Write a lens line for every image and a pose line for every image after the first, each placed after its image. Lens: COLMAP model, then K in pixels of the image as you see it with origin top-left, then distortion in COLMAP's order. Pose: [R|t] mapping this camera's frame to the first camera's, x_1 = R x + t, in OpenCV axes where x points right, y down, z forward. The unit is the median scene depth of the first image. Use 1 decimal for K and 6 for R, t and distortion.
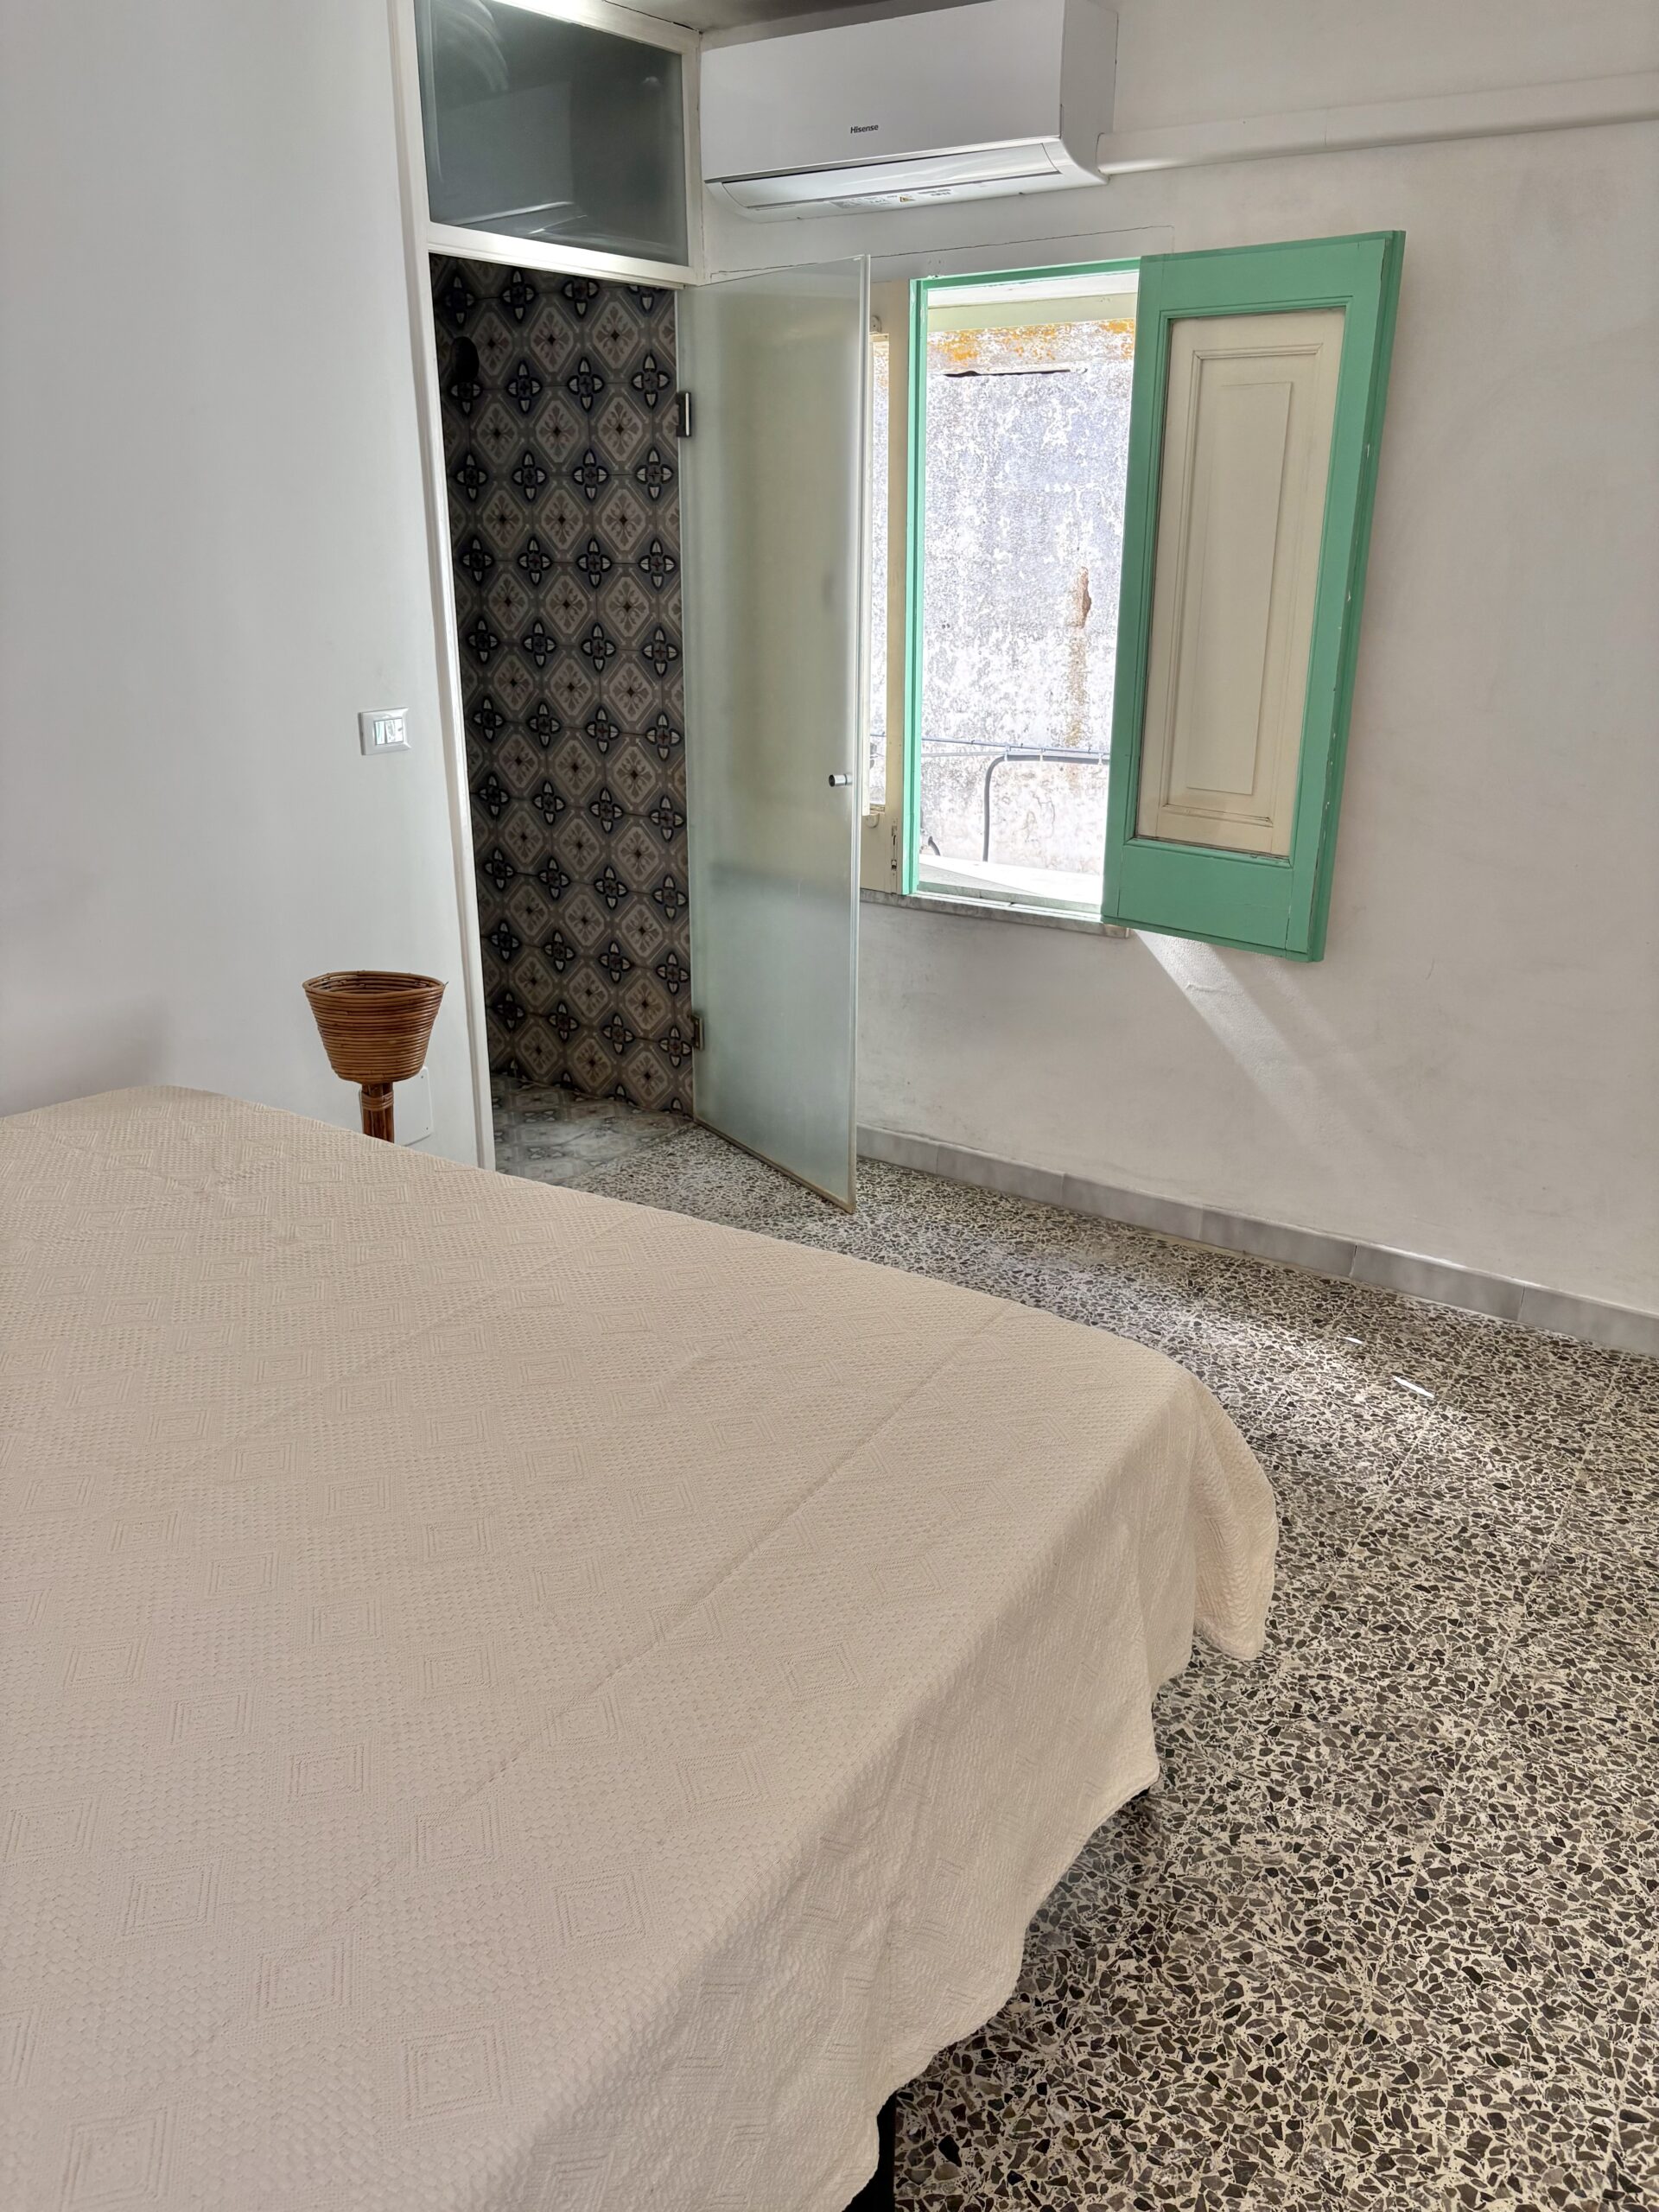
lens RADIAL K [[1671.6, 0, 842.2], [0, 1671.6, 1121.8], [0, 0, 1]] dist [0.046198, -0.045776]
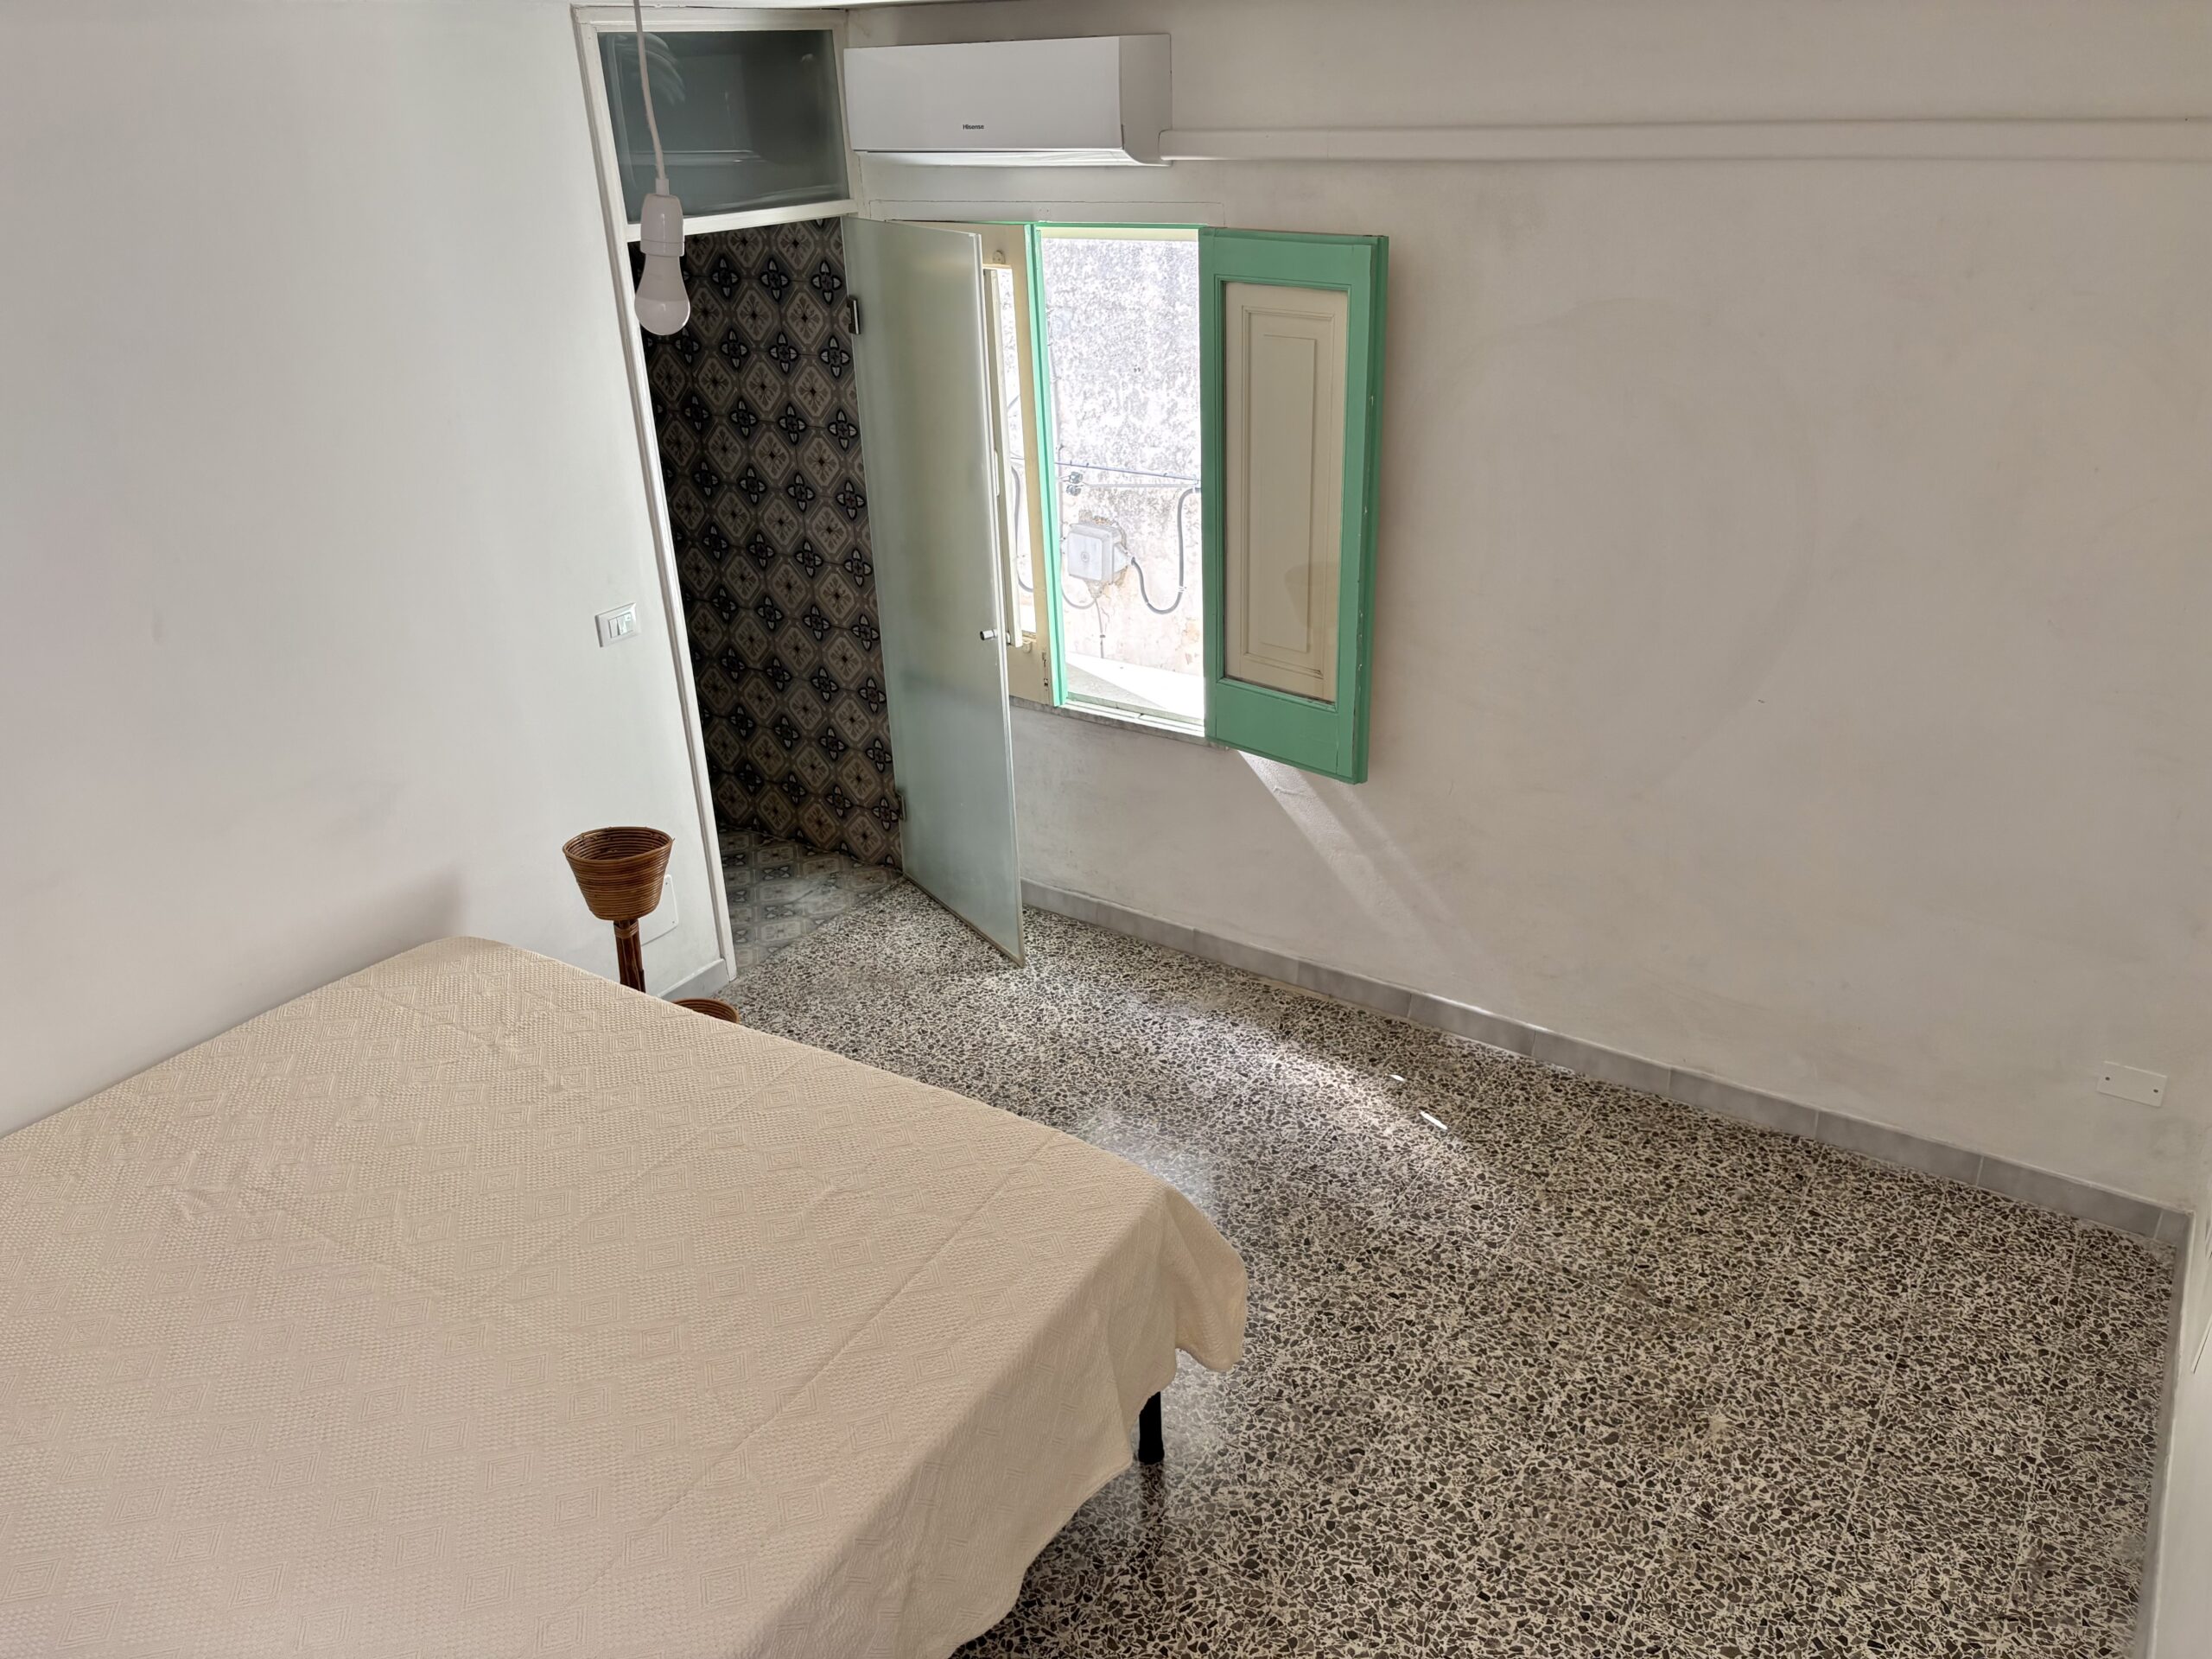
lens RADIAL K [[1671.6, 0, 1107.2], [0, 1671.6, 843.8], [0, 0, 1]] dist [0.046198, -0.045776]
pose [[0.999041, -0.033572, -0.028115, 0.124840], [0.036033, 0.995092, 0.092164, -0.173379], [0.024883, -0.093089, 0.995347, -0.260410]]
